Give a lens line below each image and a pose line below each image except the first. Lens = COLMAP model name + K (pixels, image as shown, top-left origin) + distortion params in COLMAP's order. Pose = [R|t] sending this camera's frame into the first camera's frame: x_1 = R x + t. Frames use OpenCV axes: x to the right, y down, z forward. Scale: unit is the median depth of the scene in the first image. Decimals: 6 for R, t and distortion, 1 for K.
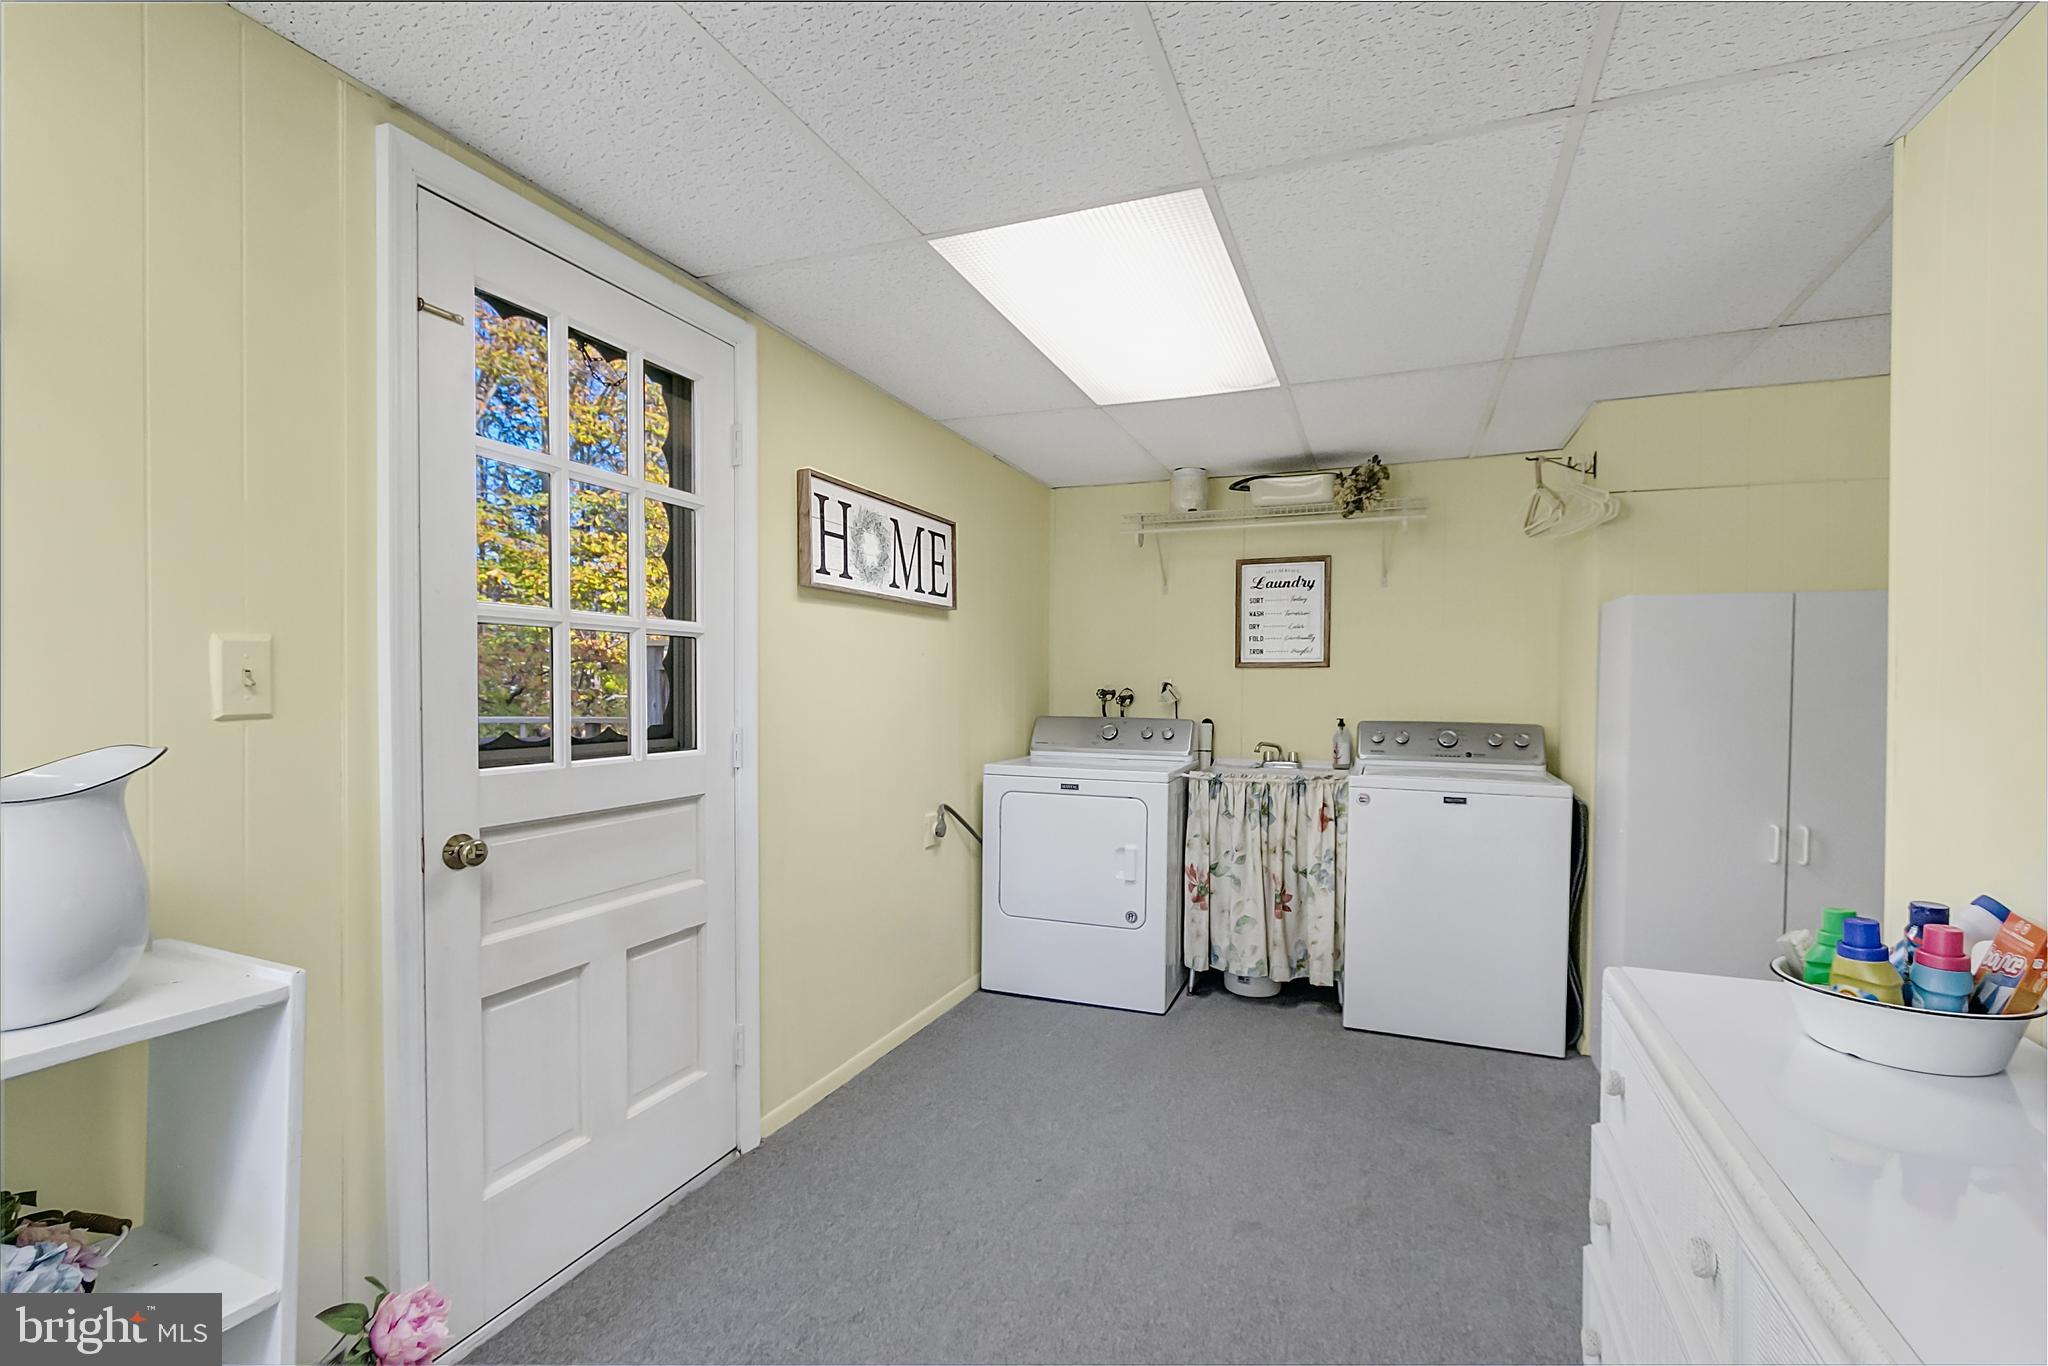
lens RADIAL K [[921.6, 0, 1022.7], [0, 921.6, 673.7], [0, 0, 1]] dist [0.000966, -0.000079]
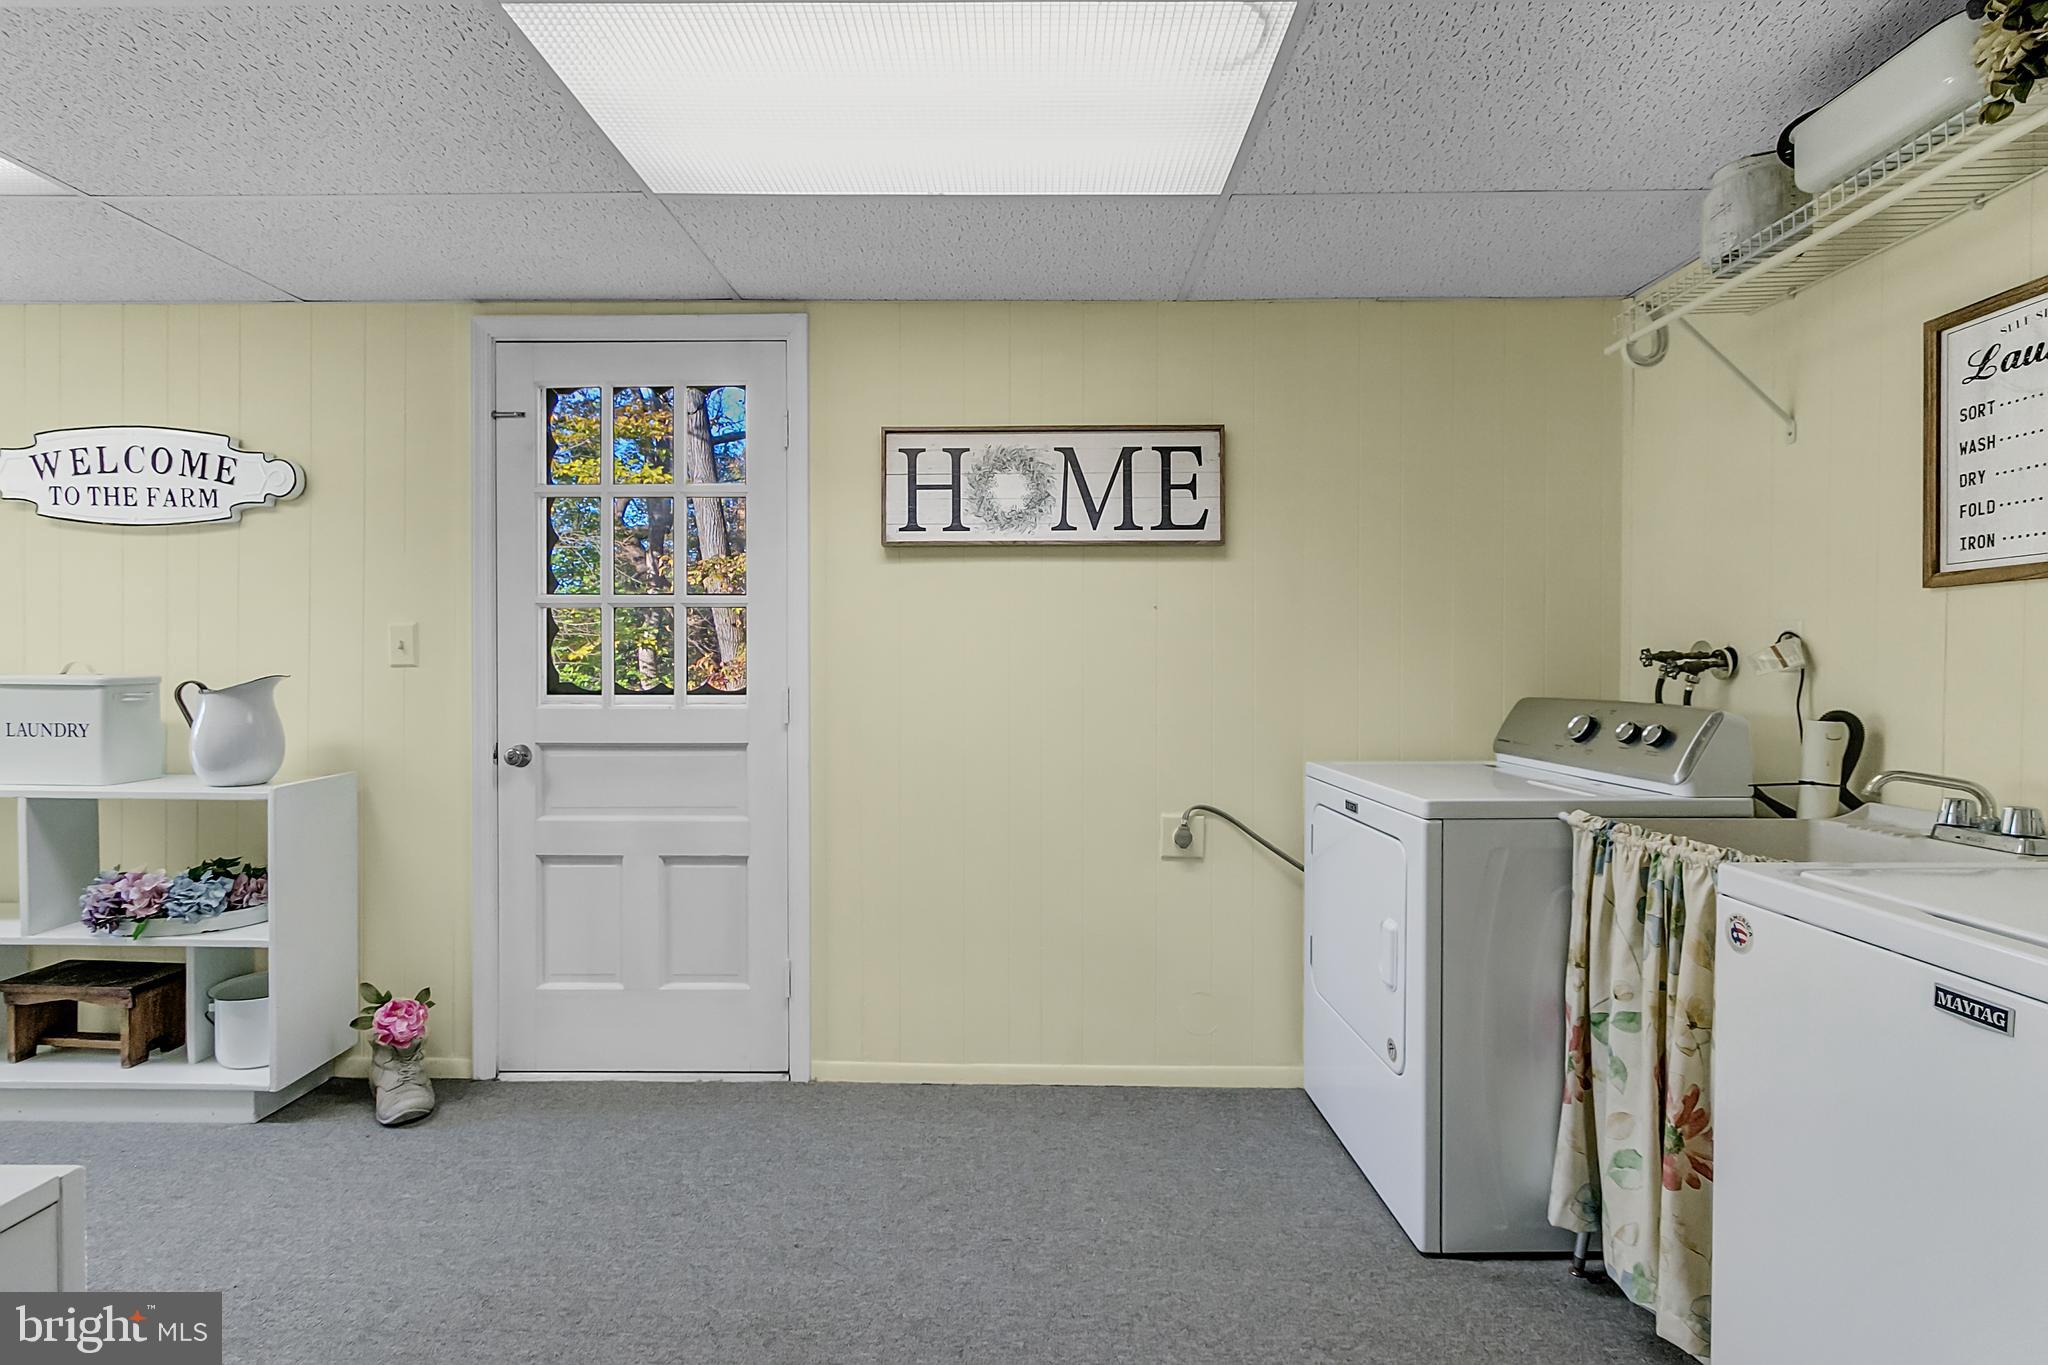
lens RADIAL K [[954.1, 0, 1018.6], [0, 954.1, 652.5], [0, 0, 1]] dist [-0.000775, -0.000538]
pose [[0.365531, -0.022064, -0.930537, 0.693467], [0.014327, 0.999734, -0.018077, 0.034944], [0.930689, -0.006724, 0.365750, 0.690532]]
